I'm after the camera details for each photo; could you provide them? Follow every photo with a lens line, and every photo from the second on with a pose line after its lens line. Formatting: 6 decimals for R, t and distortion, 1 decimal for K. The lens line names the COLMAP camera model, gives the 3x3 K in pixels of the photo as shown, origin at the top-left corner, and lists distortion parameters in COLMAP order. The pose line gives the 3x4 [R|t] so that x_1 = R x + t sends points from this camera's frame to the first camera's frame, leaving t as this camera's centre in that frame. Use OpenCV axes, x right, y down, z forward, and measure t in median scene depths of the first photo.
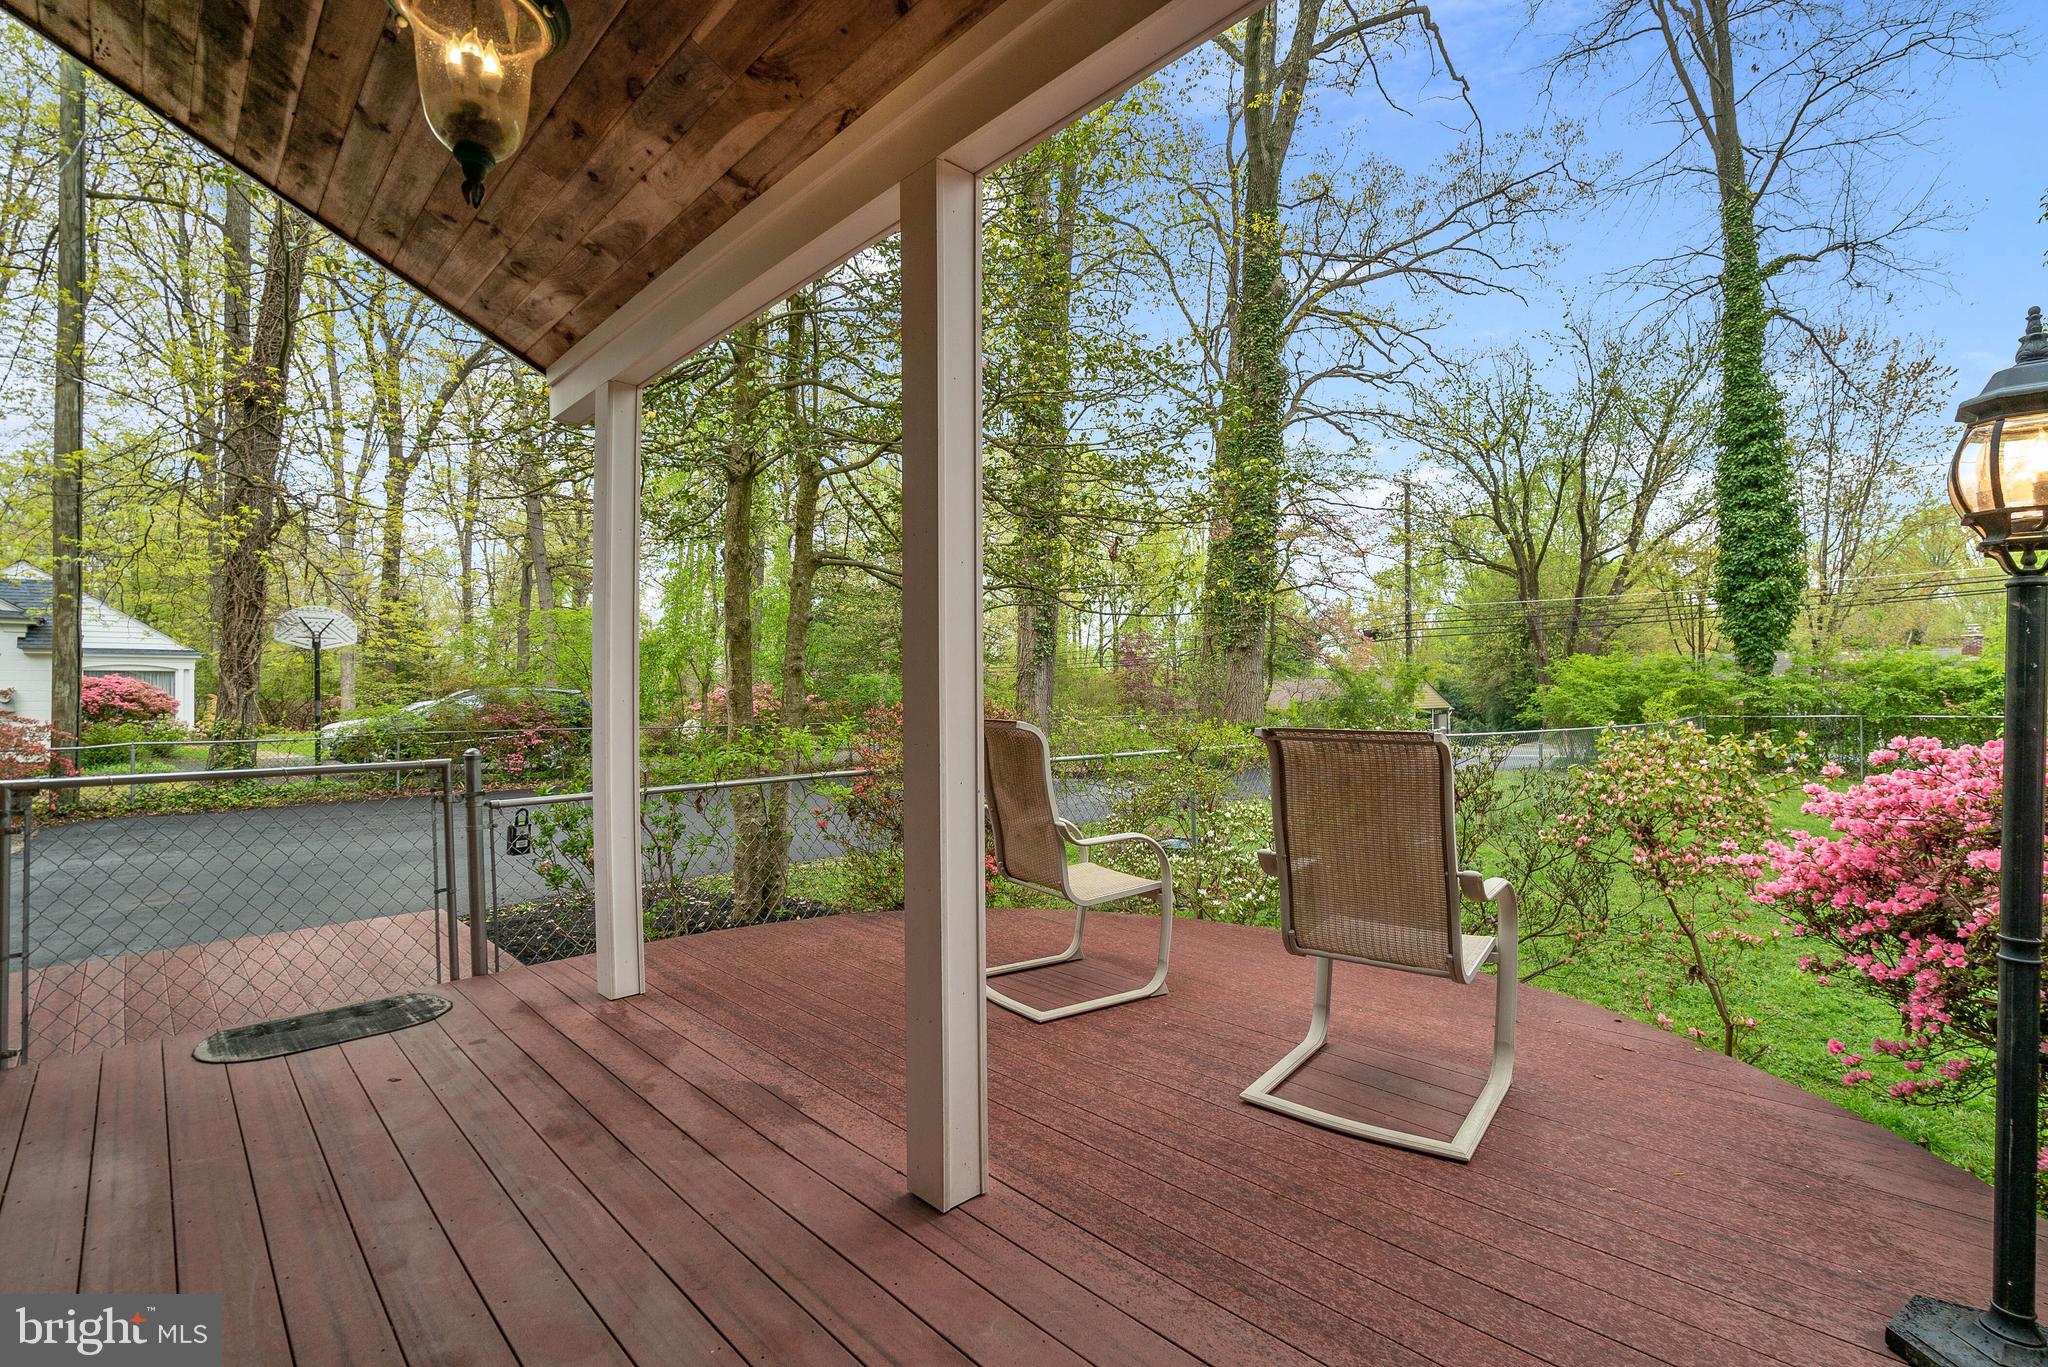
lens RADIAL K [[928.3, 0, 1024.0], [0, 928.3, 683.5], [0, 0, 1]] dist [-0.001795, -0.000242]
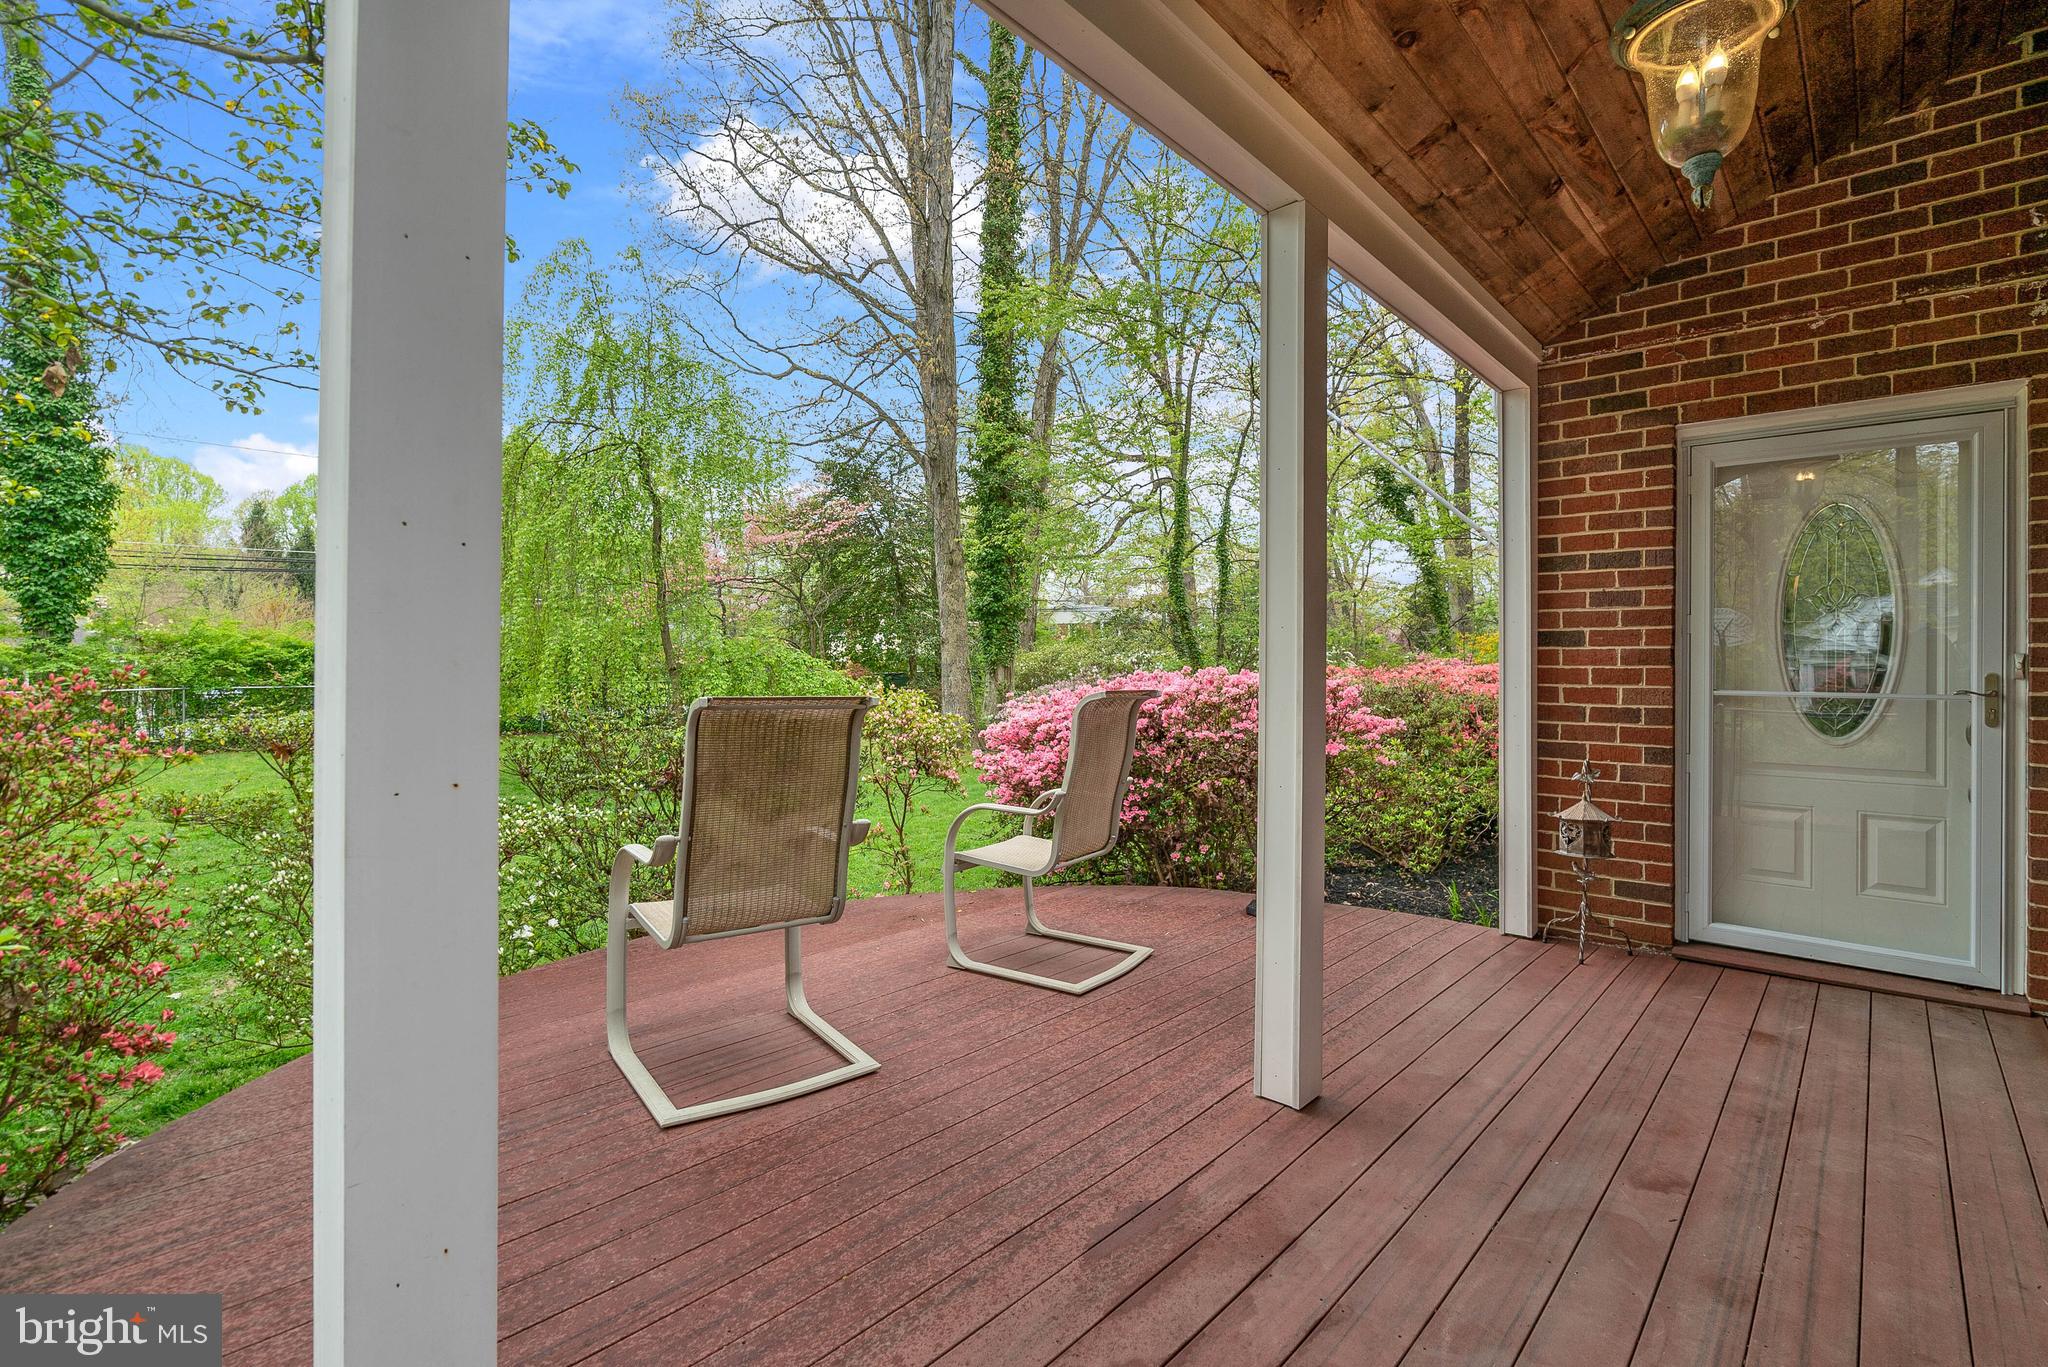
lens RADIAL K [[944.4, 0, 1032.0], [0, 944.4, 667.9], [0, 0, 1]] dist [0.000128, -0.000251]
pose [[-0.080970, 0.005962, 0.996699, -0.989228], [-0.020035, 0.999770, -0.007608, 0.021779], [-0.996515, -0.020585, -0.080832, 1.137203]]
